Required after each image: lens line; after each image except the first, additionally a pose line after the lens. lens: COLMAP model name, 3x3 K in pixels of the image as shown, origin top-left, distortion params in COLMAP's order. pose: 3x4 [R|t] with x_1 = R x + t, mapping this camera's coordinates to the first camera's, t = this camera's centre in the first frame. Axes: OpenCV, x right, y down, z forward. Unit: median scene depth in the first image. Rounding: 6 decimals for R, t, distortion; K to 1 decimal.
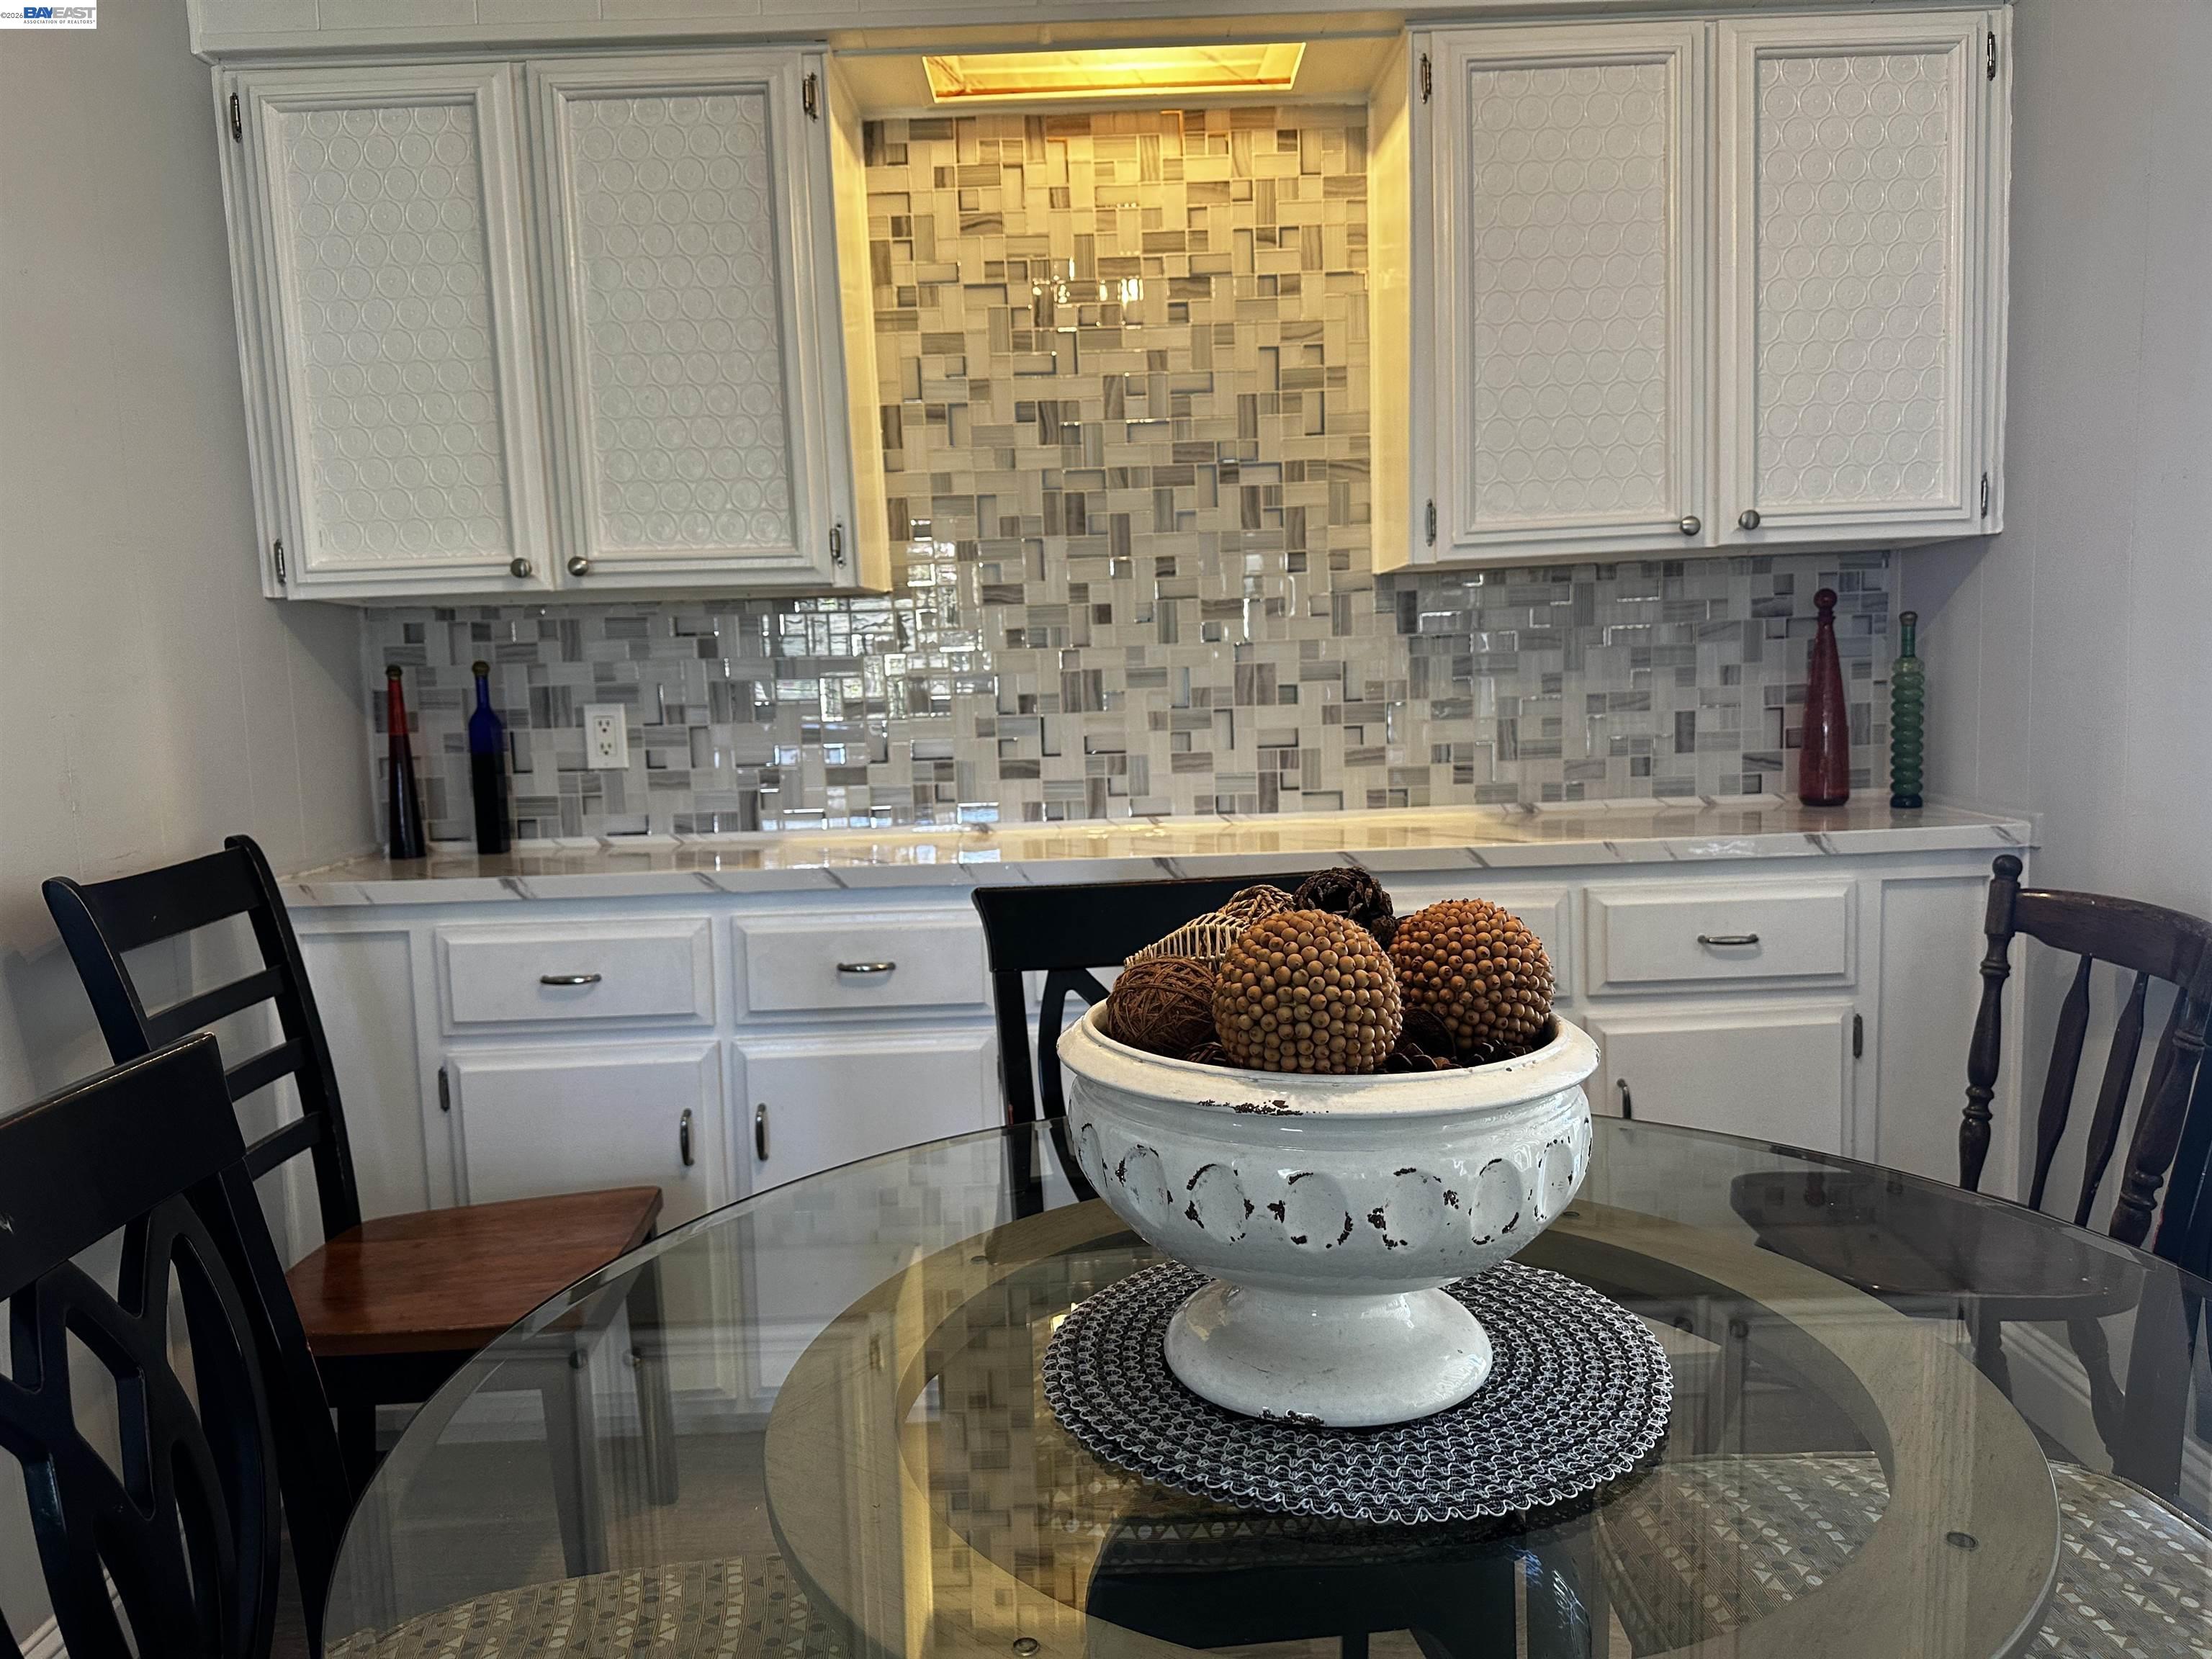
lens RADIAL K [[1556.9, 0, 1124.8], [0, 1556.9, 843.2], [0, 0, 1]] dist [0.047707, -0.053192]
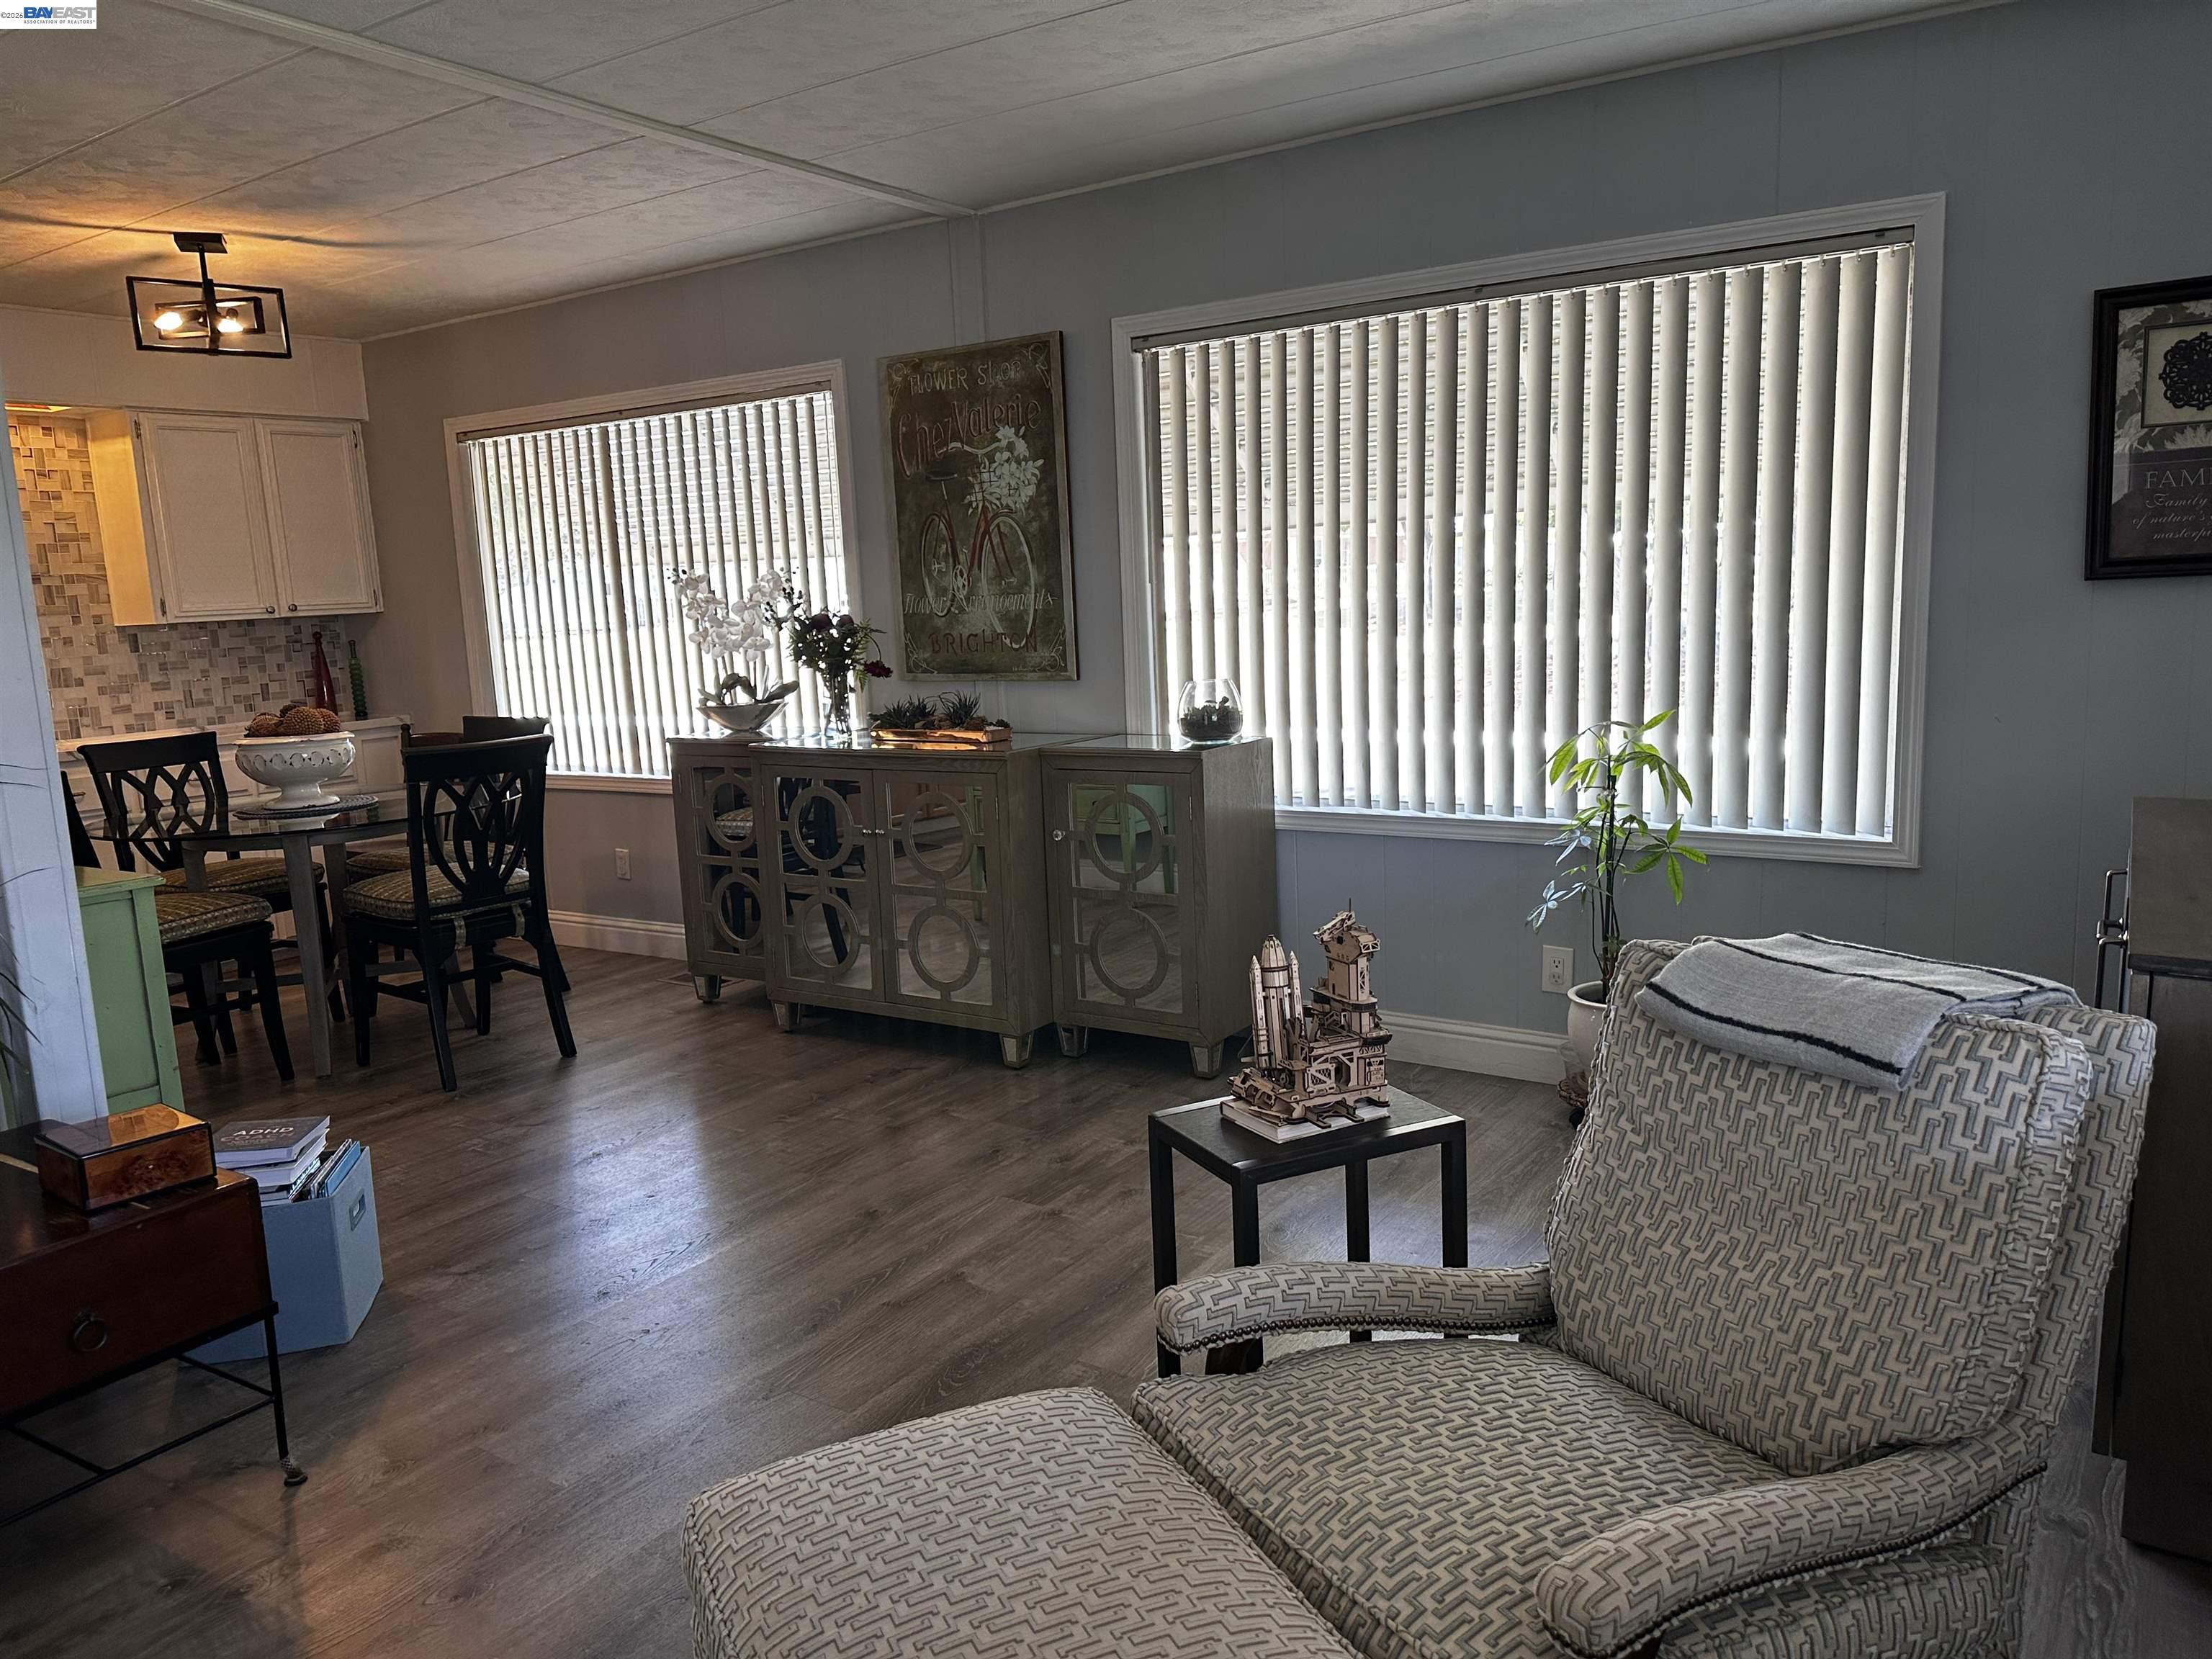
lens RADIAL K [[1556.9, 0, 1097.1], [0, 1556.9, 839.7], [0, 0, 1]] dist [0.047707, -0.053192]
pose [[0.568917, -0.120540, 0.813513, -0.916383], [0.125208, 0.990364, 0.059182, 0.172461], [-0.812808, 0.068189, 0.578528, -1.426916]]
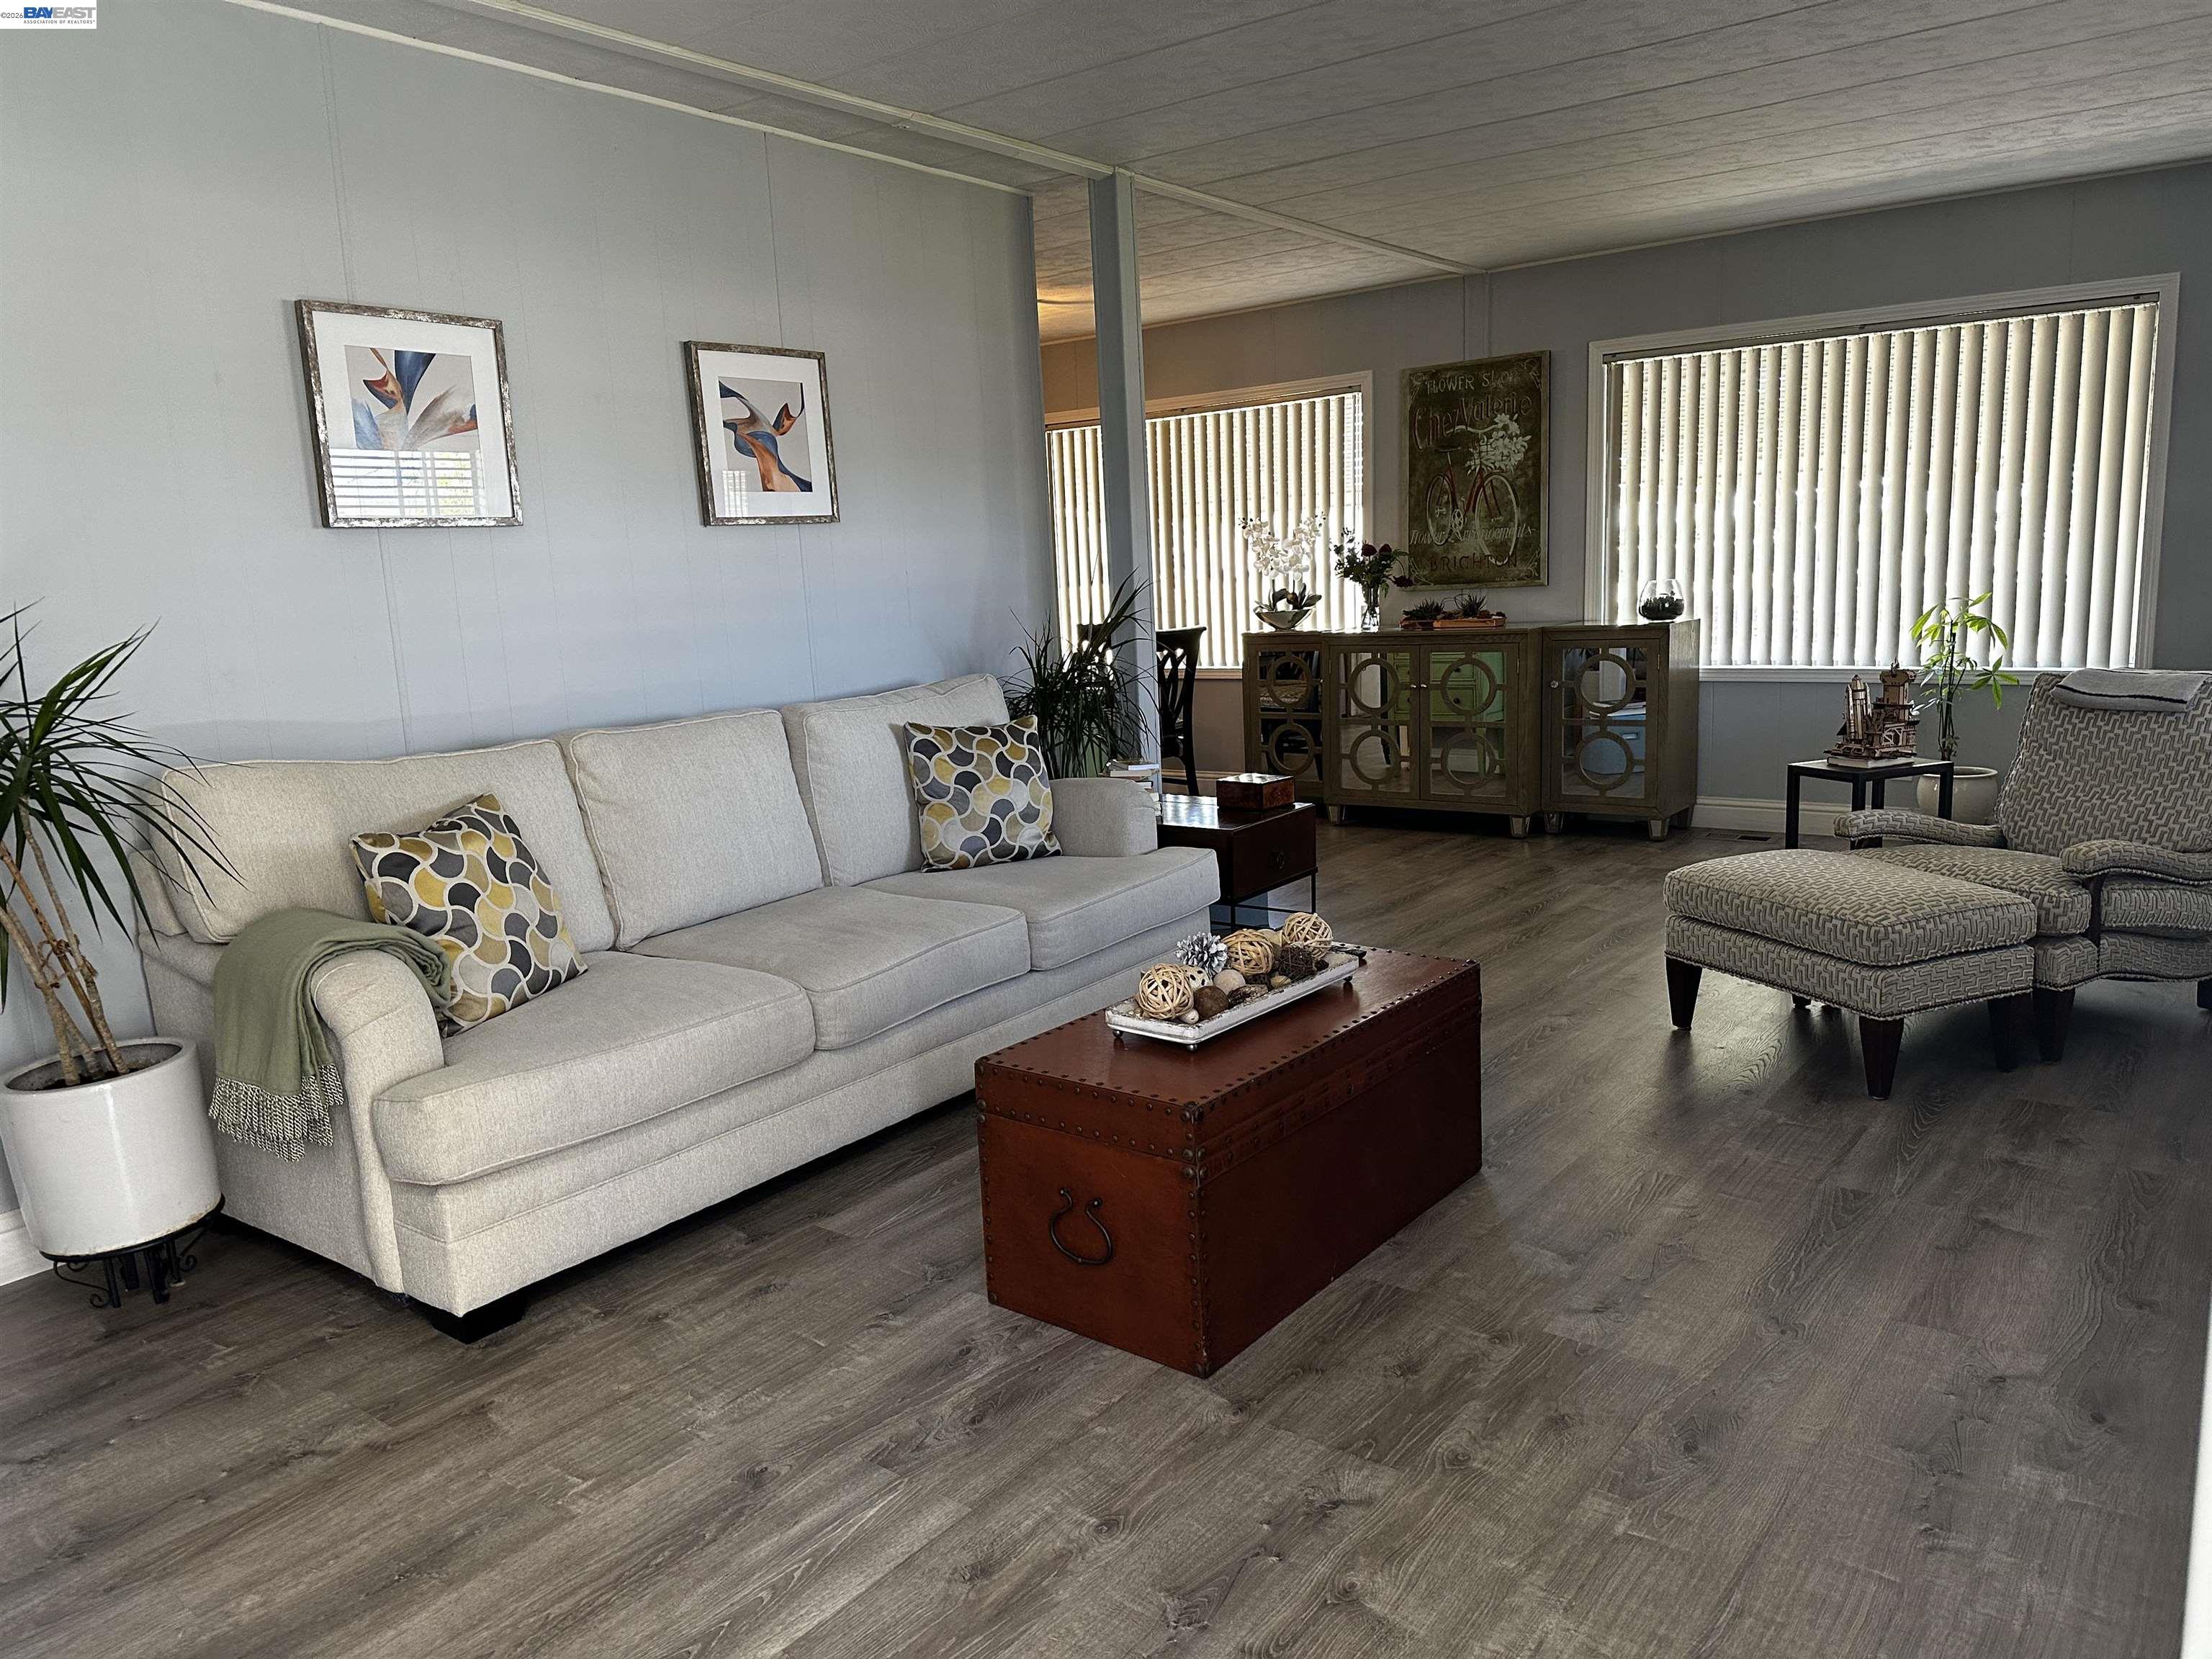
lens RADIAL K [[1556.9, 0, 1103.0], [0, 1556.9, 844.7], [0, 0, 1]] dist [0.047707, -0.053192]
pose [[0.616093, -0.138890, 0.775331, -1.890240], [0.127090, 0.988962, 0.076171, 0.223362], [-0.777353, 0.051608, 0.626944, -1.442303]]
